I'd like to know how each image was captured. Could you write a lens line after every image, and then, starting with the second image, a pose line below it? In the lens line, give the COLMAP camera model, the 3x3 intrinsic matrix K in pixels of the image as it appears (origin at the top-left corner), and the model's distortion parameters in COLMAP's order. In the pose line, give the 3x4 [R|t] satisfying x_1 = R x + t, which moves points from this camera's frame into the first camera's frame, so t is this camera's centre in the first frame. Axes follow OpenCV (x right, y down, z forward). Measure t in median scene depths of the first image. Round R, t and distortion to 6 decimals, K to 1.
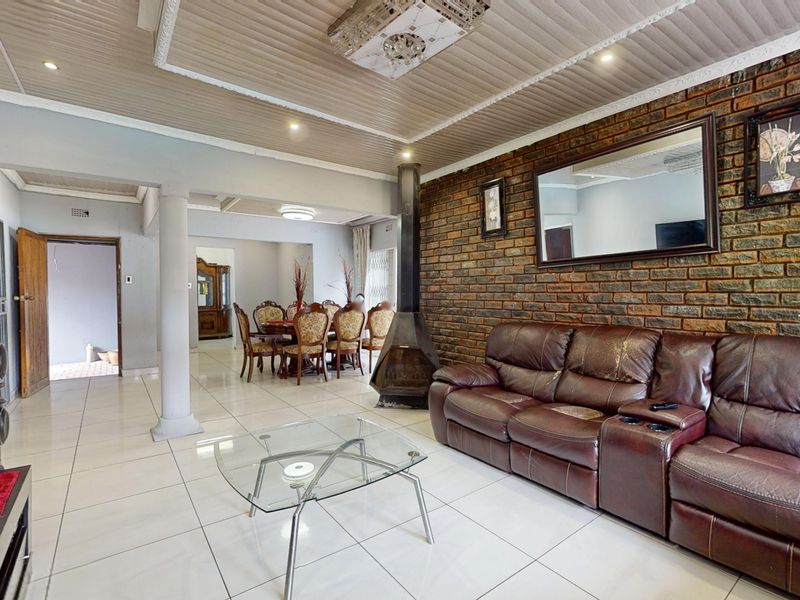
lens RADIAL K [[391.1, 0, 405.5], [0, 391.1, 301.7], [0, 0, 1]] dist [0.002367, -0.001731]
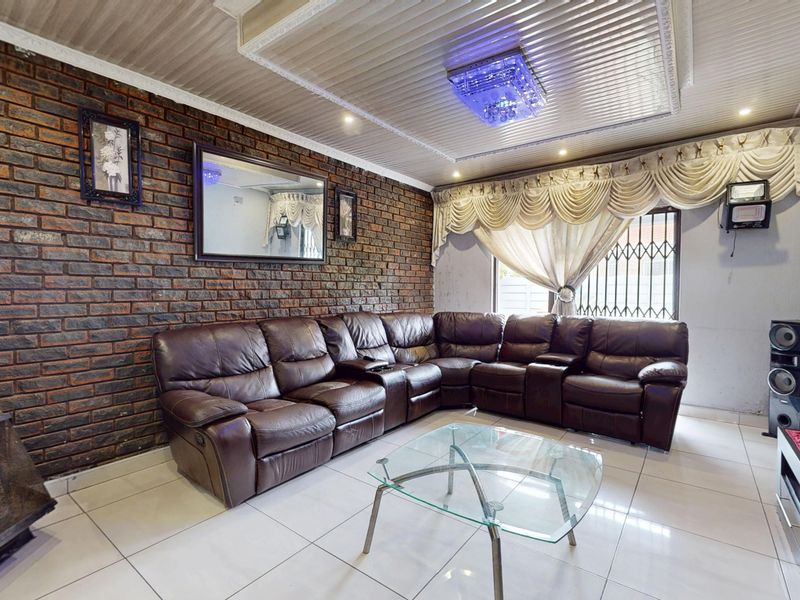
lens RADIAL K [[391.1, 0, 407.1], [0, 391.1, 298.0], [0, 0, 1]] dist [0.002367, -0.001731]
pose [[-0.275348, -0.014272, 0.961239, -0.712073], [0.028628, 0.999325, 0.023038, -0.014447], [-0.960918, 0.033861, -0.274754, 0.969474]]
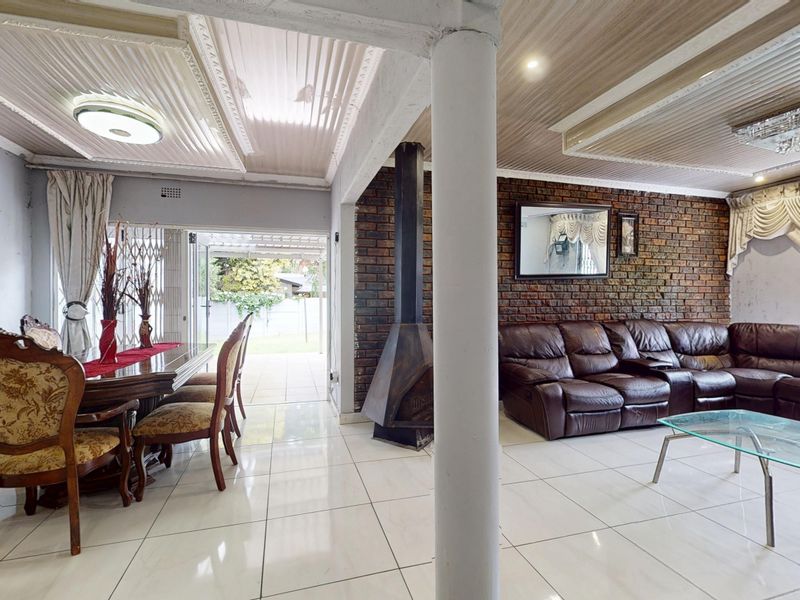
lens RADIAL K [[391.1, 0, 396.6], [0, 391.1, 296.6], [0, 0, 1]] dist [0.002367, -0.001731]
pose [[0.369524, 0.005757, 0.929203, -1.165668], [0.021814, 0.999651, -0.014868, -0.025851], [-0.928965, 0.025764, 0.369270, 1.084857]]
